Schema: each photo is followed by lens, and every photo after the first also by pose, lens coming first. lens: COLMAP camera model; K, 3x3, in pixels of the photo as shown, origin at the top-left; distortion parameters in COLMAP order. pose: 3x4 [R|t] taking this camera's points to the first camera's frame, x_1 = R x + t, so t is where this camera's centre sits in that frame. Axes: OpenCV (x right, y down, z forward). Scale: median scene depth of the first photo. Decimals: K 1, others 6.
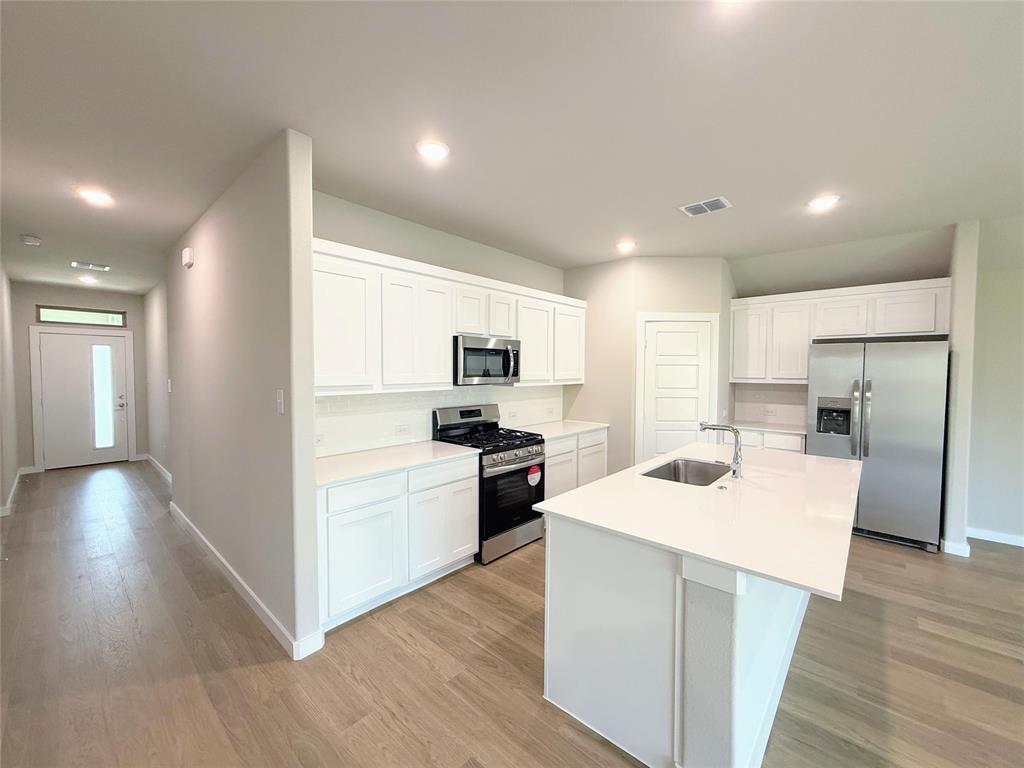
lens RADIAL K [[409.0, 0, 508.8], [0, 409.0, 384.5], [0, 0, 1]] dist [0.000719, -0.000253]
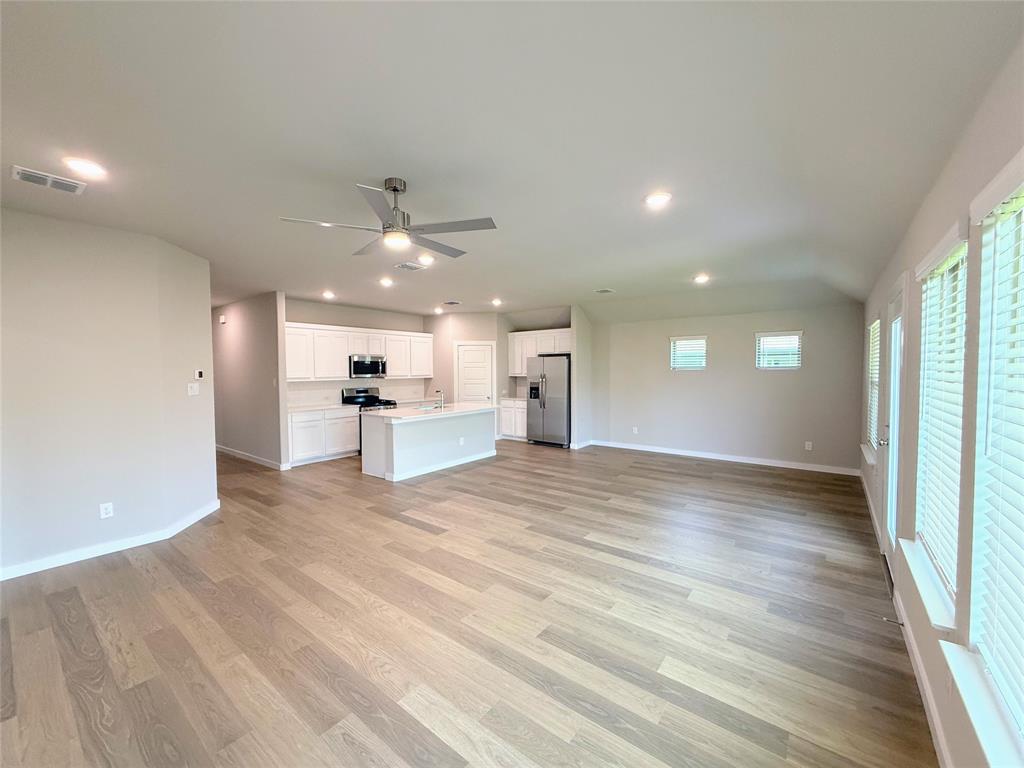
lens RADIAL K [[409.0, 0, 508.6], [0, 409.0, 384.8], [0, 0, 1]] dist [0.000719, -0.000253]
pose [[0.997558, -0.012221, 0.068768, 0.568762], [0.012206, 0.999925, 0.000647, 0.048088], [-0.068771, 0.000194, 0.997632, -1.273763]]
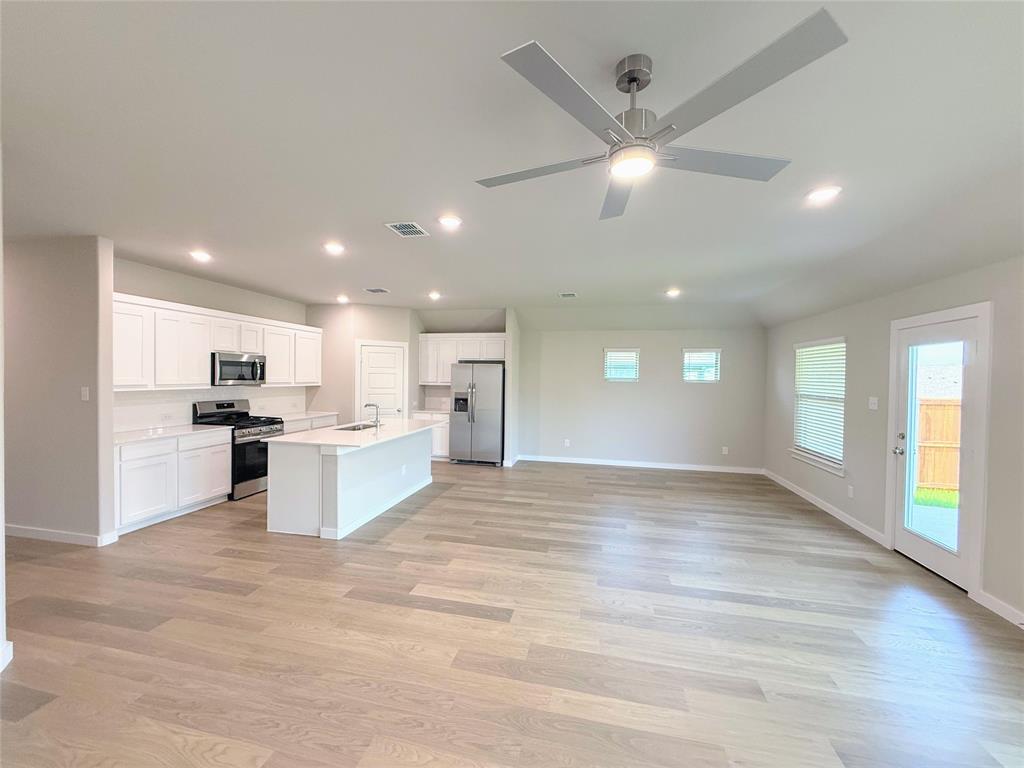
lens RADIAL K [[409.0, 0, 509.1], [0, 409.0, 384.3], [0, 0, 1]] dist [0.000719, -0.000253]
pose [[0.870436, 0.000443, 0.492282, 0.073844], [0.006871, 0.999891, -0.013050, 0.023769], [-0.492234, 0.014741, 0.870338, -0.818730]]
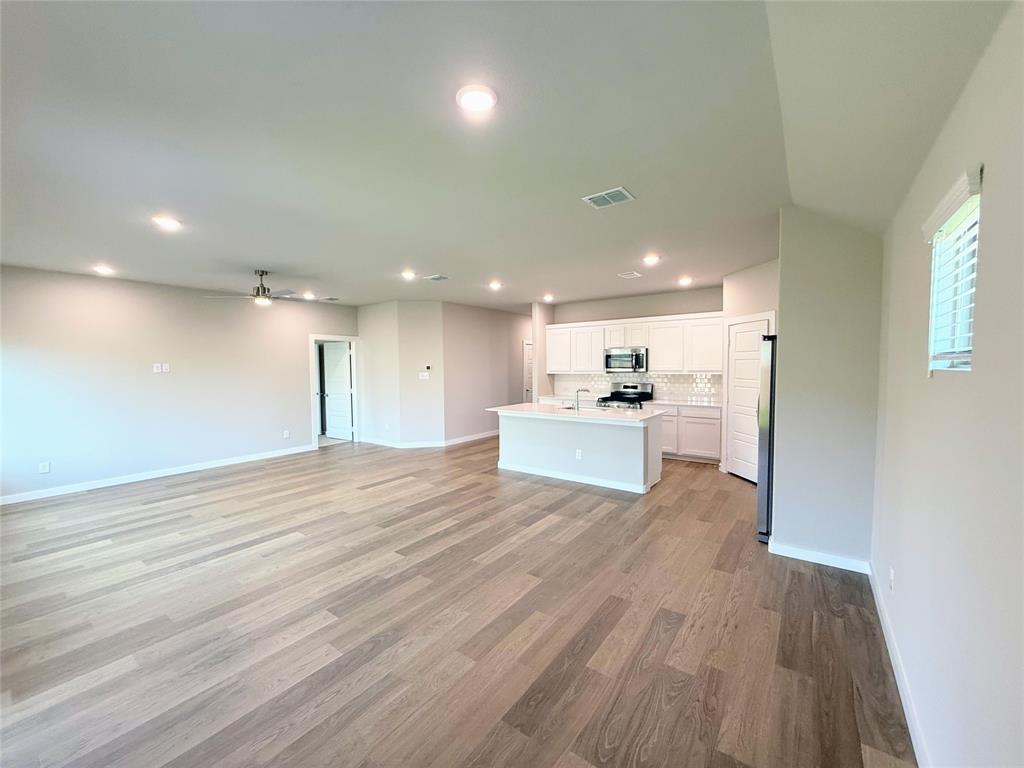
lens RADIAL K [[409.0, 0, 508.2], [0, 409.0, 386.9], [0, 0, 1]] dist [0.000719, -0.000253]
pose [[0.092500, 0.049757, -0.994469, 1.988199], [-0.027511, 0.998497, 0.047400, -0.006549], [0.995333, 0.022974, 0.093730, 0.264200]]
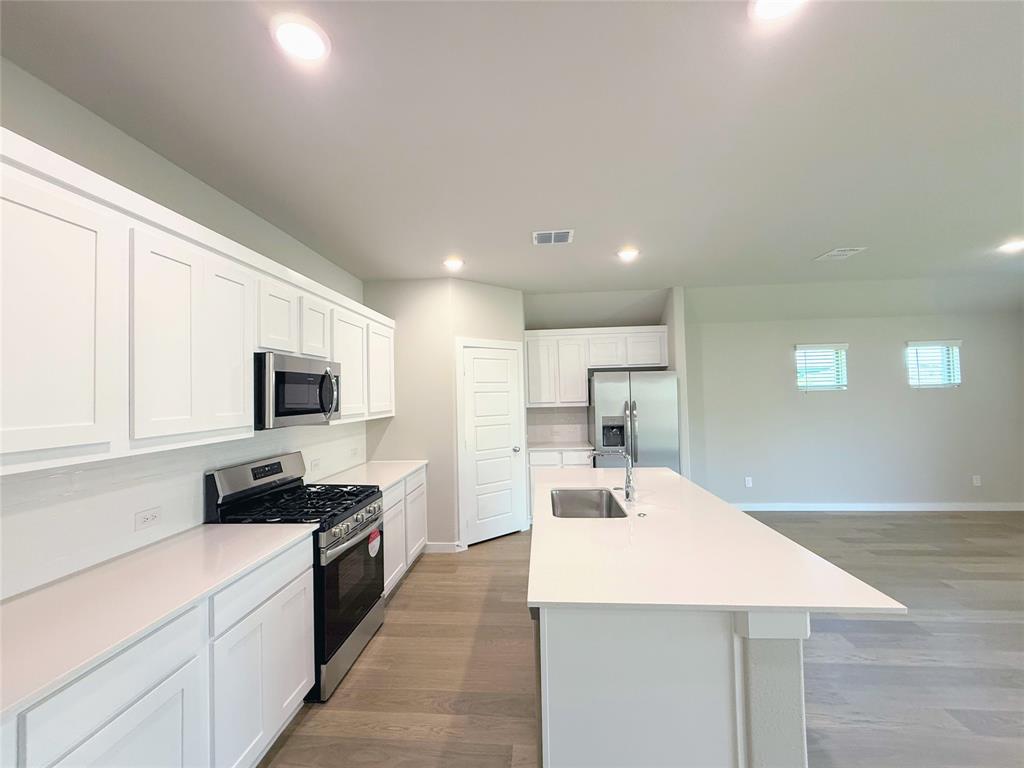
lens RADIAL K [[409.0, 0, 508.3], [0, 409.0, 383.9], [0, 0, 1]] dist [0.000719, -0.000253]
pose [[0.793931, -0.006712, 0.607971, -0.206365], [0.049373, 0.997348, -0.053464, -0.016037], [-0.606000, 0.072464, 0.792157, 0.248252]]
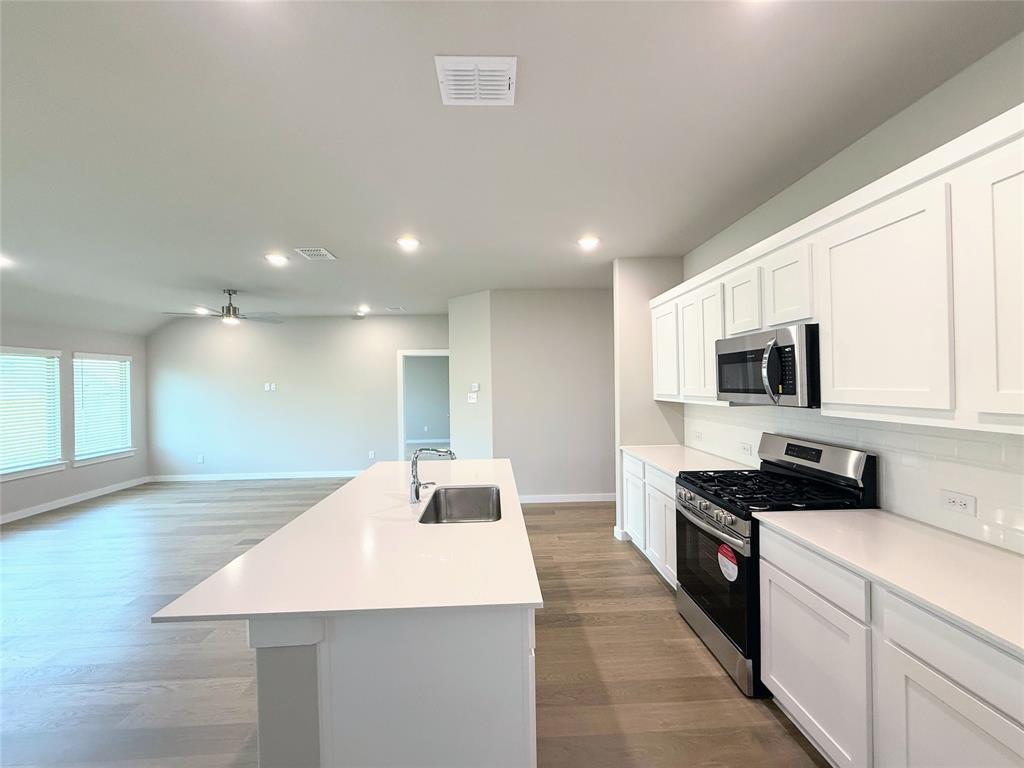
lens RADIAL K [[409.0, 0, 509.1], [0, 409.0, 381.7], [0, 0, 1]] dist [0.000719, -0.000253]
pose [[-0.713247, 0.006545, -0.700882, 0.732328], [-0.012575, 0.999676, 0.022132, -0.048845], [0.700800, 0.024599, -0.712934, 1.252128]]
